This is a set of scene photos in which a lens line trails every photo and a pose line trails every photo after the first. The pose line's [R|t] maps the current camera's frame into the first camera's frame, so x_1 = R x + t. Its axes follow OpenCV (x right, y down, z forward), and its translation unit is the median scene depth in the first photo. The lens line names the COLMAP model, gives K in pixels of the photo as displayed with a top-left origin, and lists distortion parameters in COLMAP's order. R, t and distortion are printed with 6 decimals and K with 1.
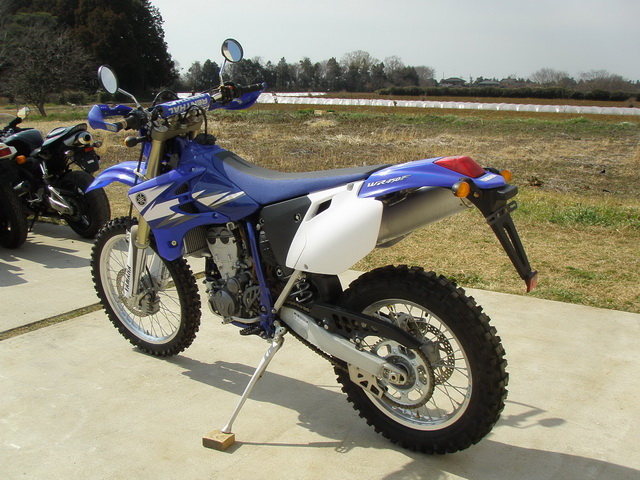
lens RADIAL K [[708.2, 0, 311.4], [0, 708.2, 247.0], [0, 0, 1]] dist [-0.153523, 0.000000]
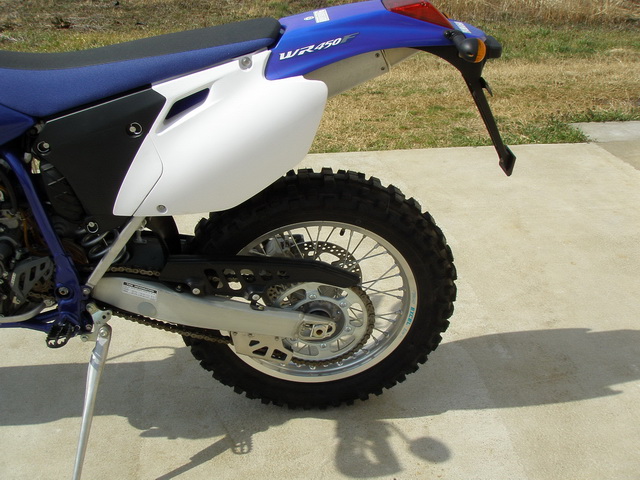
lens RADIAL K [[708.2, 0, 317.3], [0, 708.2, 240.3], [0, 0, 1]] dist [-0.153523, 0.000000]
pose [[0.729373, -0.282457, 0.623084, -0.262957], [0.139519, 0.953060, 0.268722, -0.079510], [-0.669738, -0.109066, 0.734544, 0.442517]]
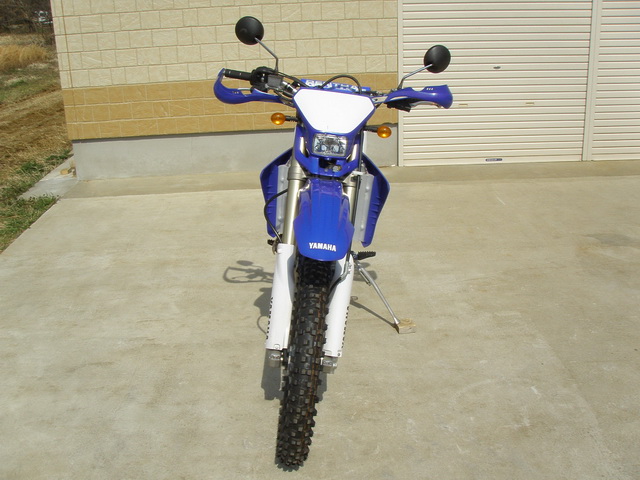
lens RADIAL K [[708.2, 0, 307.4], [0, 708.2, 245.9], [0, 0, 1]] dist [-0.153523, 0.000000]
pose [[-0.569582, -0.256219, 0.780979, -0.997408], [0.216605, 0.869793, 0.443331, -0.469098], [-0.792880, 0.421677, -0.439920, 1.616378]]
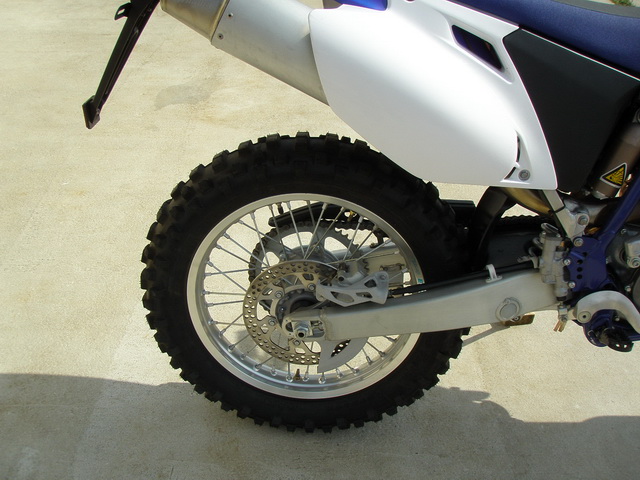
lens RADIAL K [[708.2, 0, 319.2], [0, 708.2, 244.4], [0, 0, 1]] dist [-0.153523, 0.000000]
pose [[-0.809998, 0.307199, -0.499532, 0.393618], [-0.162009, 0.701443, 0.694068, -0.268553], [0.563610, 0.643122, -0.518399, 1.195669]]
